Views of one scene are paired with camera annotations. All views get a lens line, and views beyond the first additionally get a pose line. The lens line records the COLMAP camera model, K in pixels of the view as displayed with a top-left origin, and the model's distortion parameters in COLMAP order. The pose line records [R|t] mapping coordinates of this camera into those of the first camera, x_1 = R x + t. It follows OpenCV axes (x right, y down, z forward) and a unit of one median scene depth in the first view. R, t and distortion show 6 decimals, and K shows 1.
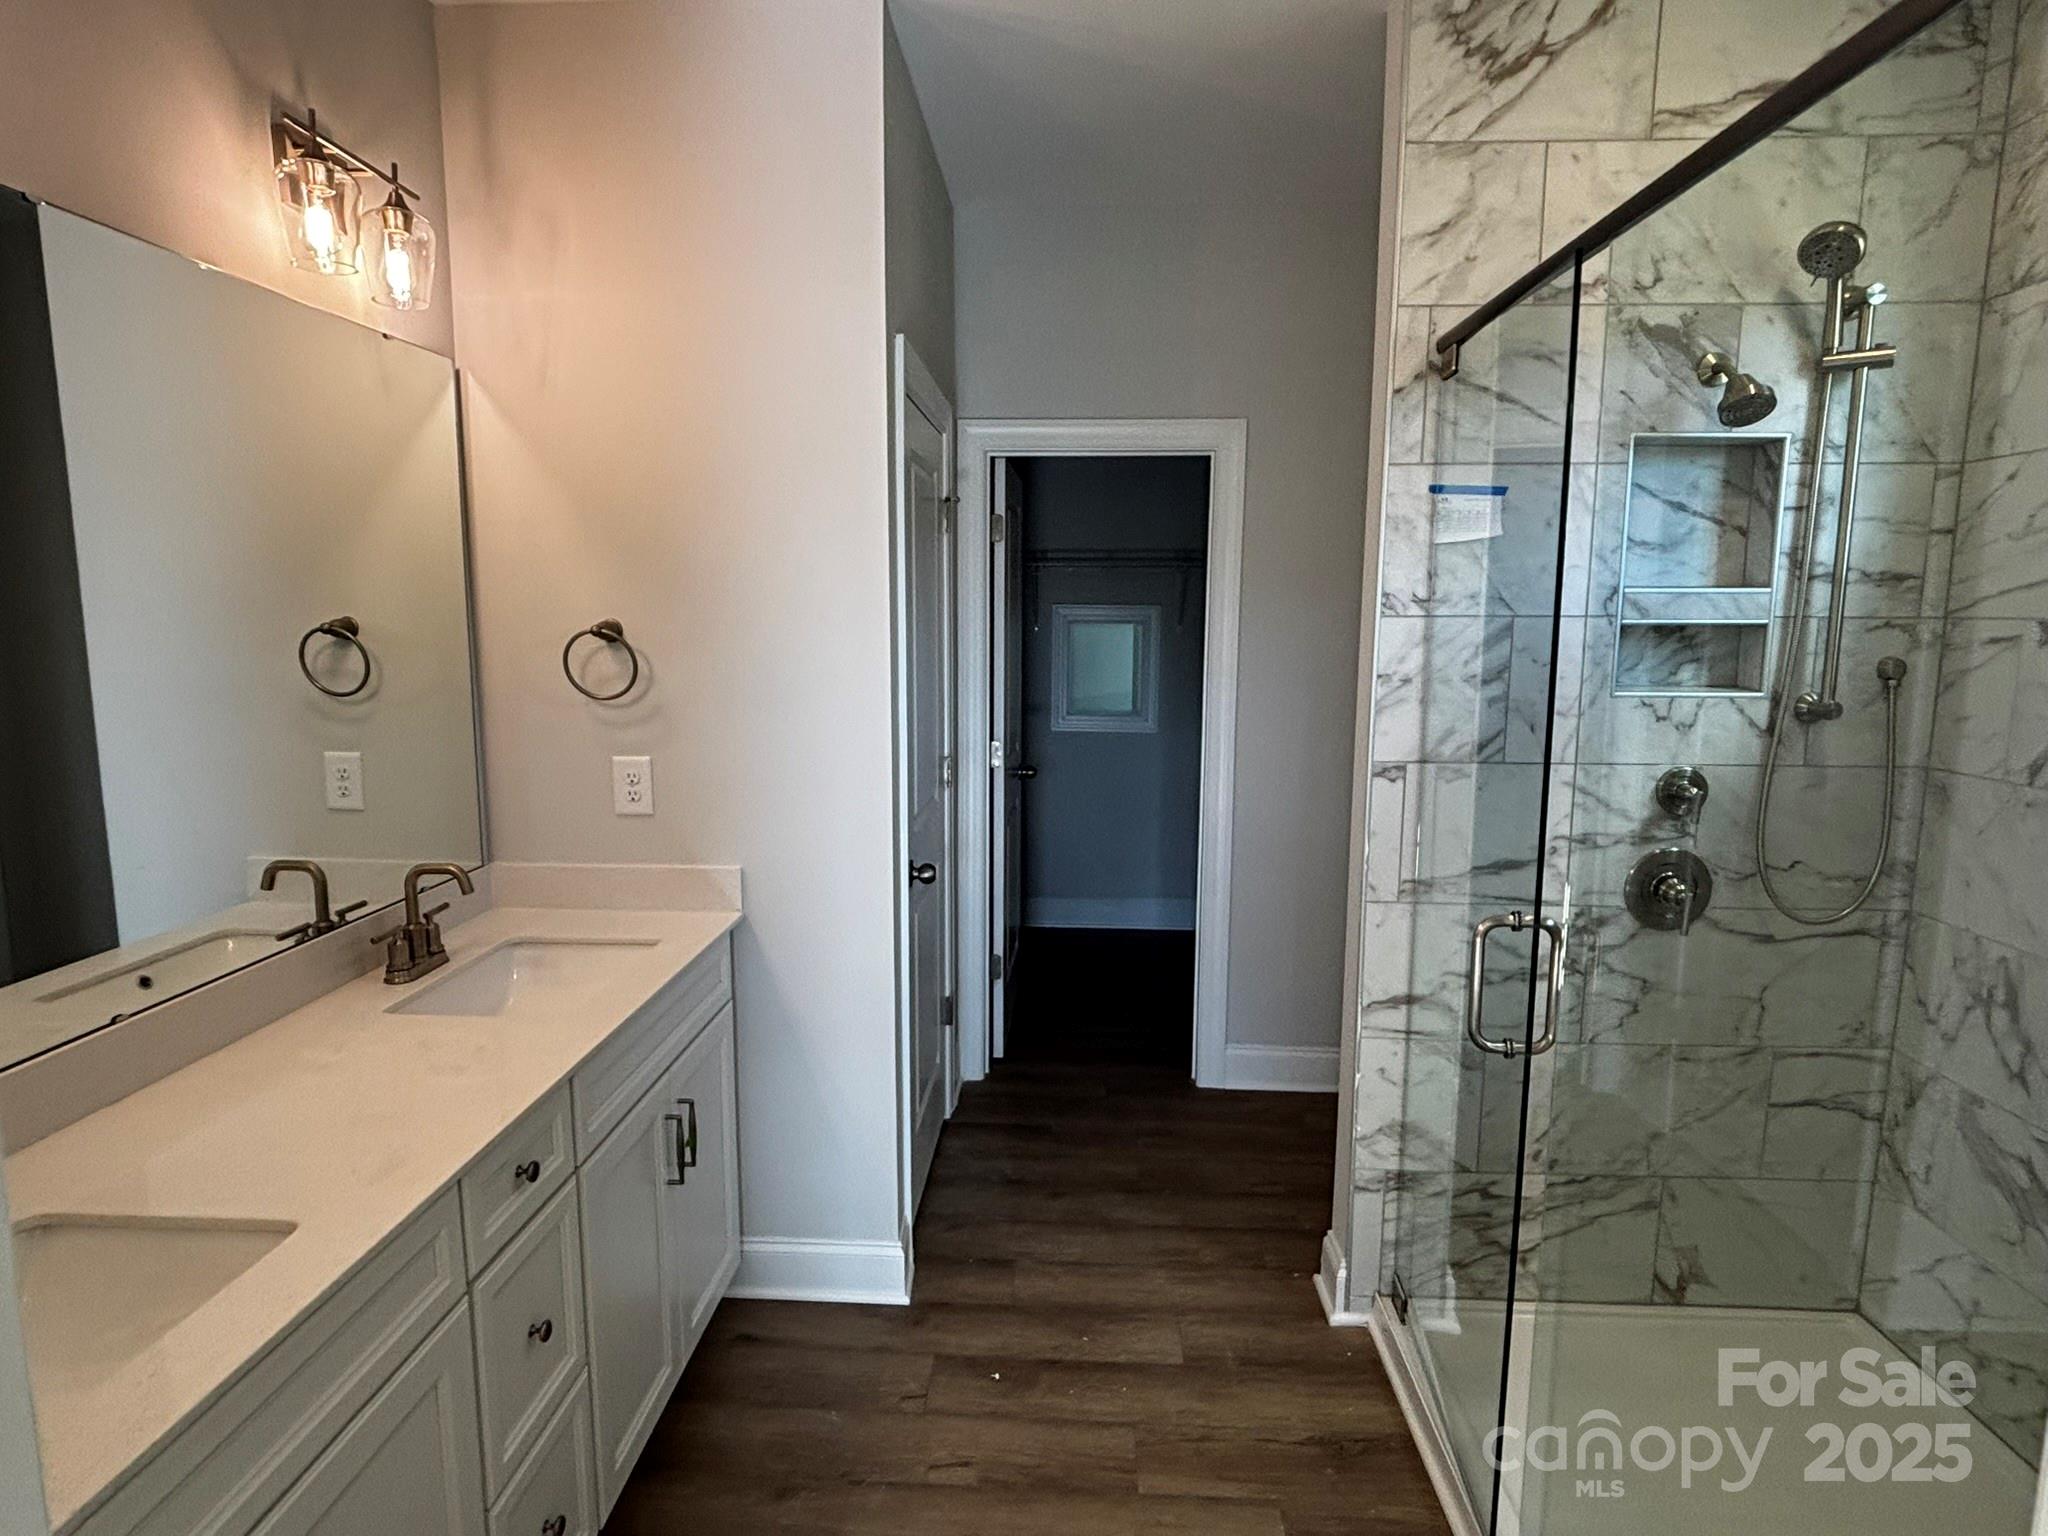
lens RADIAL K [[1127.7, 0, 1019.7], [0, 1127.7, 760.0], [0, 0, 1]] dist [0.014967, -0.020579]
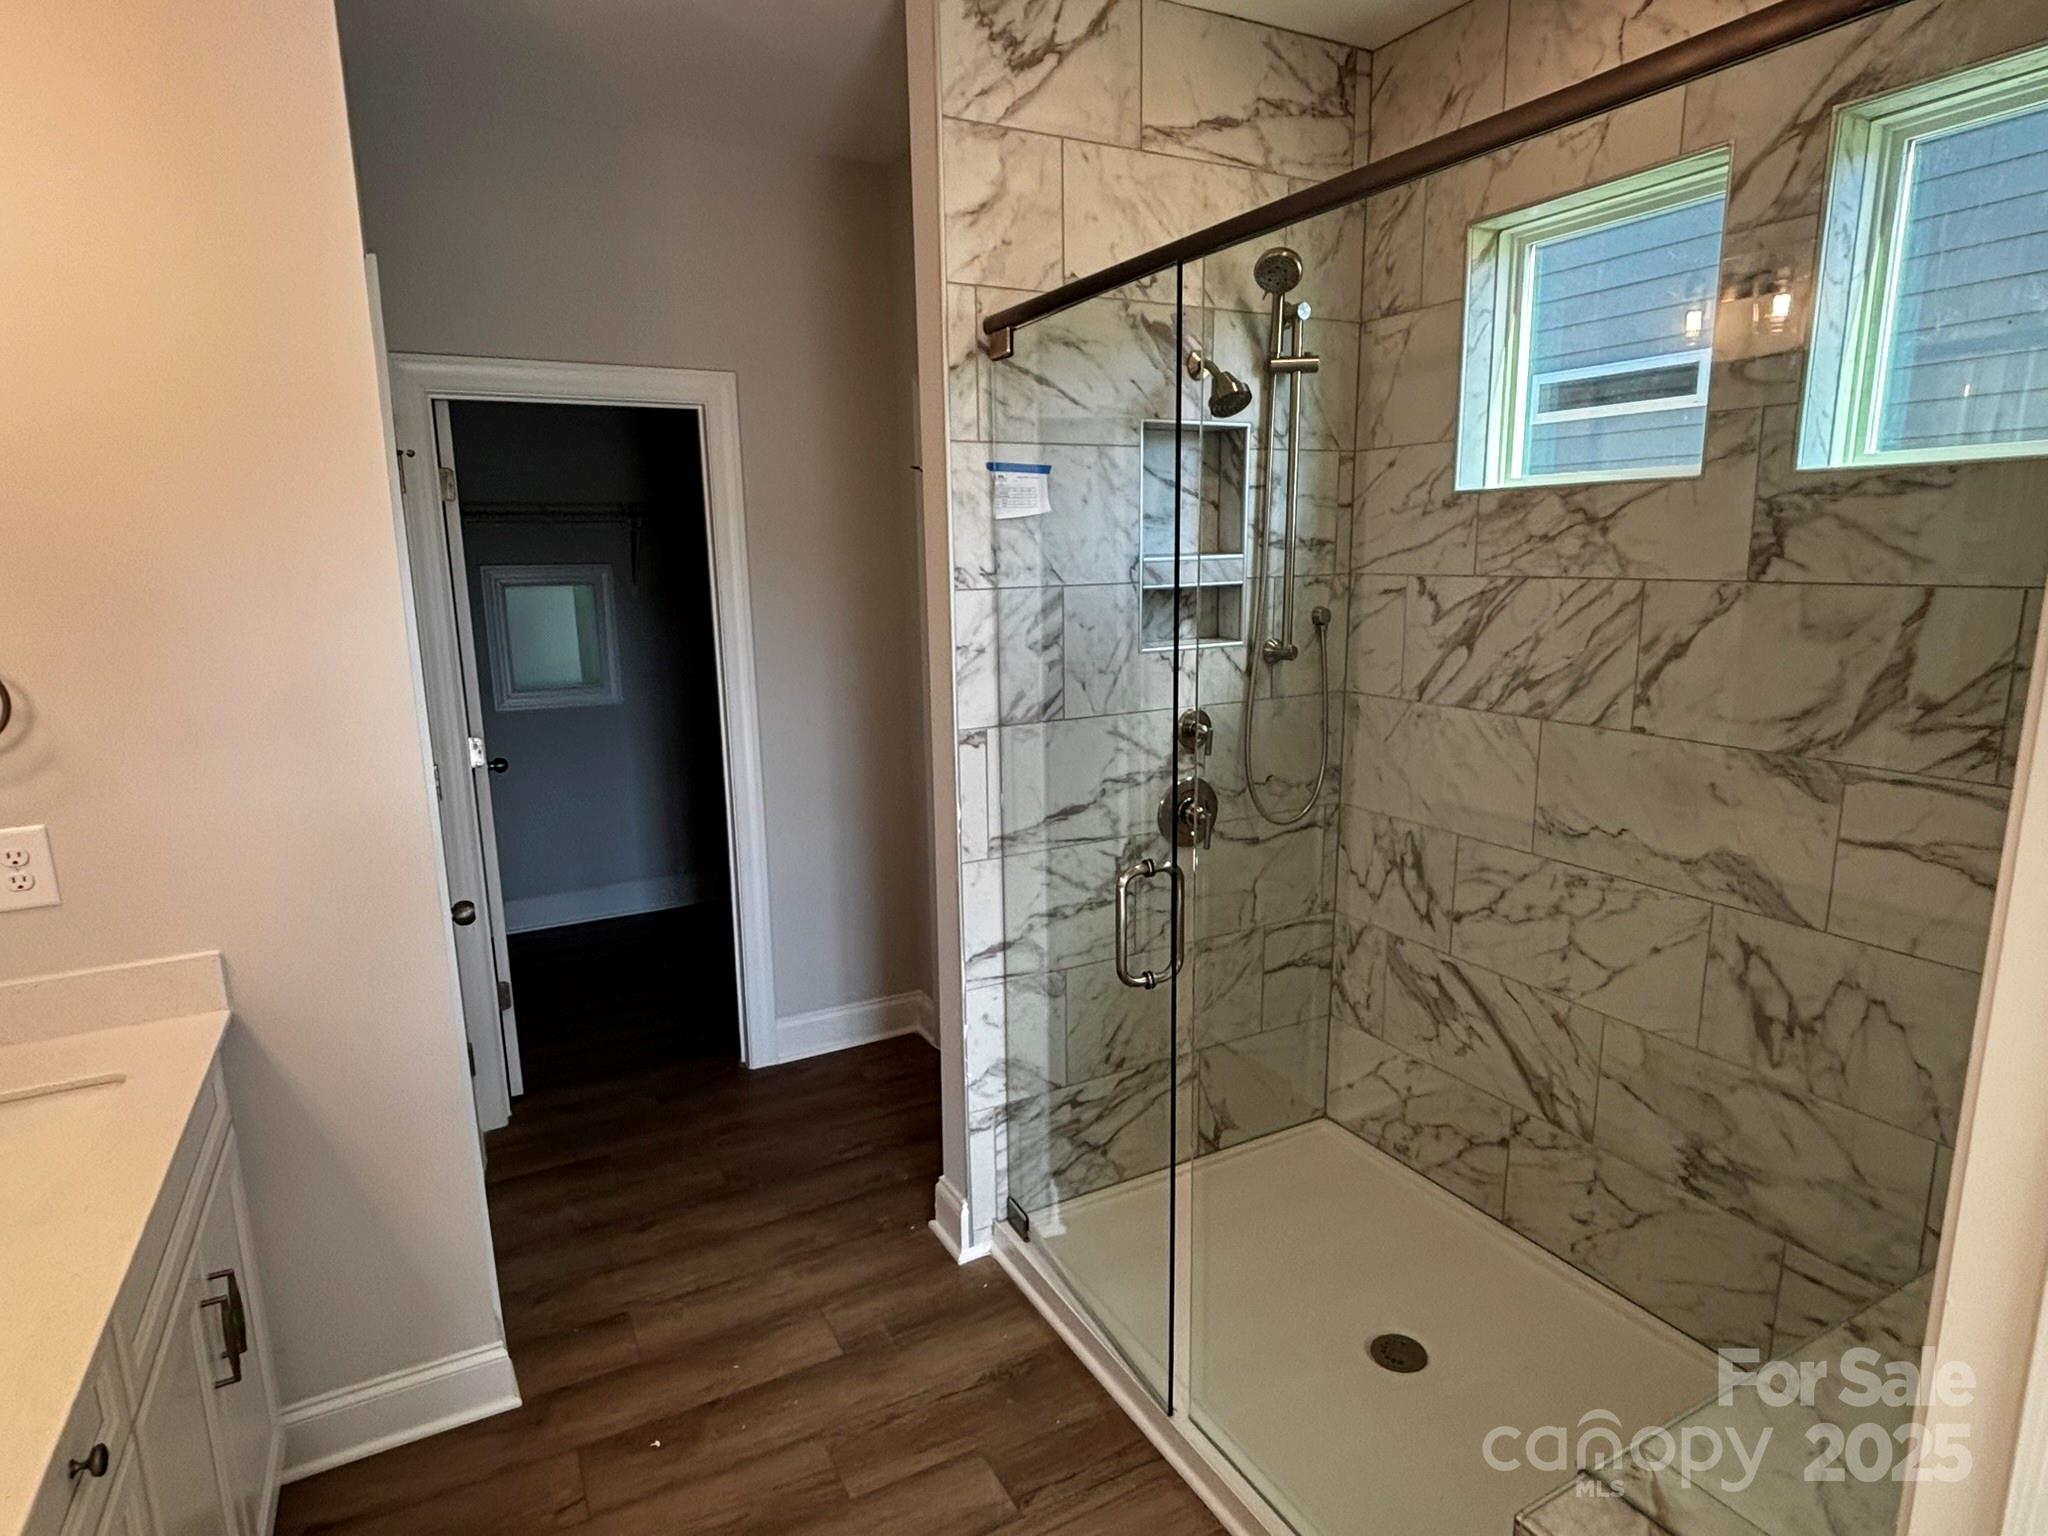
lens RADIAL K [[1127.7, 0, 1029.5], [0, 1127.7, 766.0], [0, 0, 1]] dist [0.014967, -0.020579]
pose [[0.854875, -0.117575, 0.505336, -0.159610], [0.088864, 0.992773, 0.080655, -0.043950], [-0.511167, -0.024043, 0.859145, 0.077508]]
